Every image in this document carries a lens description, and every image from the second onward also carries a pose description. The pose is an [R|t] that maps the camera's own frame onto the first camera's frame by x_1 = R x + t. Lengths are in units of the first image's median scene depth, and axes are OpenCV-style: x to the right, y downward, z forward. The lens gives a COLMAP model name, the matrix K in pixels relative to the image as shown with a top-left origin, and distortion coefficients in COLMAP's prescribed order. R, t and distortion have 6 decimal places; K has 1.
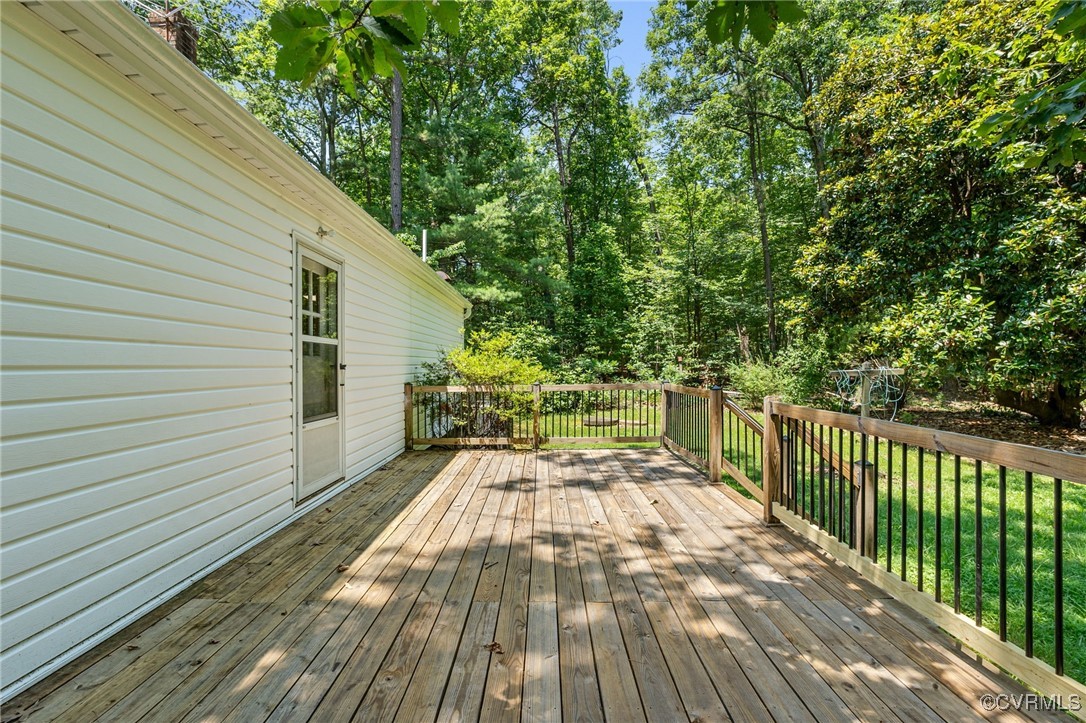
lens RADIAL K [[500.3, 0, 540.5], [0, 500.3, 365.6], [0, 0, 1]] dist [-0.003550, 0.000507]
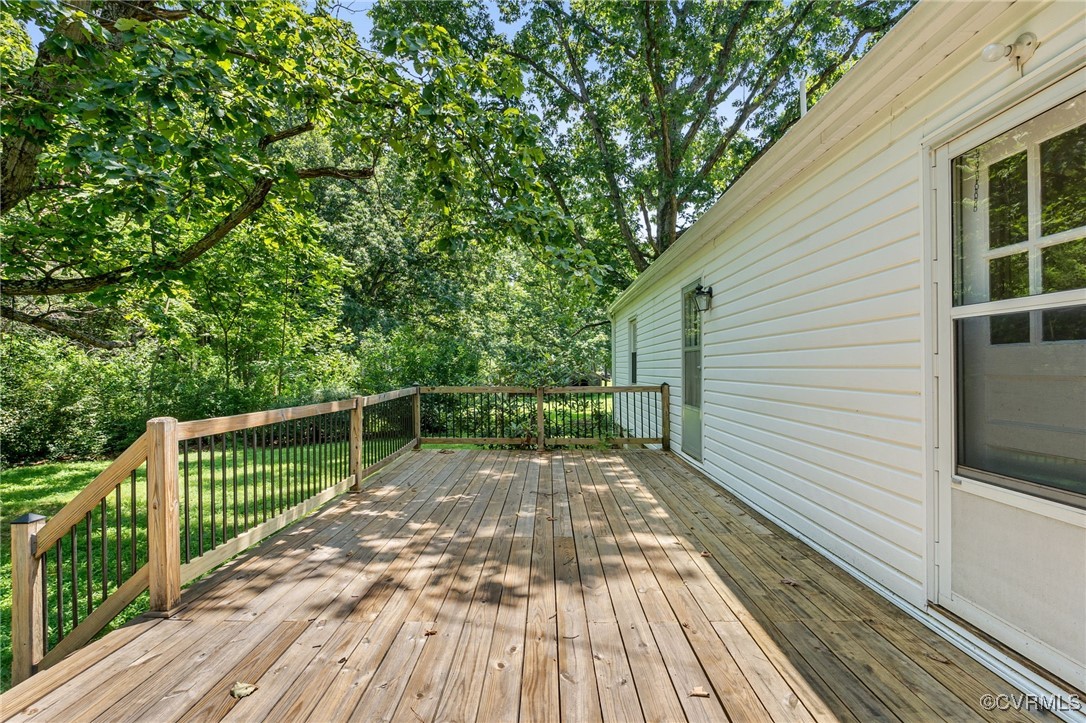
lens RADIAL K [[500.3, 0, 540.5], [0, 500.3, 365.6], [0, 0, 1]] dist [-0.003550, 0.000507]
pose [[-0.999910, 0.008779, 0.010134, -0.052987], [0.008734, 0.999952, -0.004433, -0.000632], [-0.010173, -0.004344, -0.999939, 2.019759]]
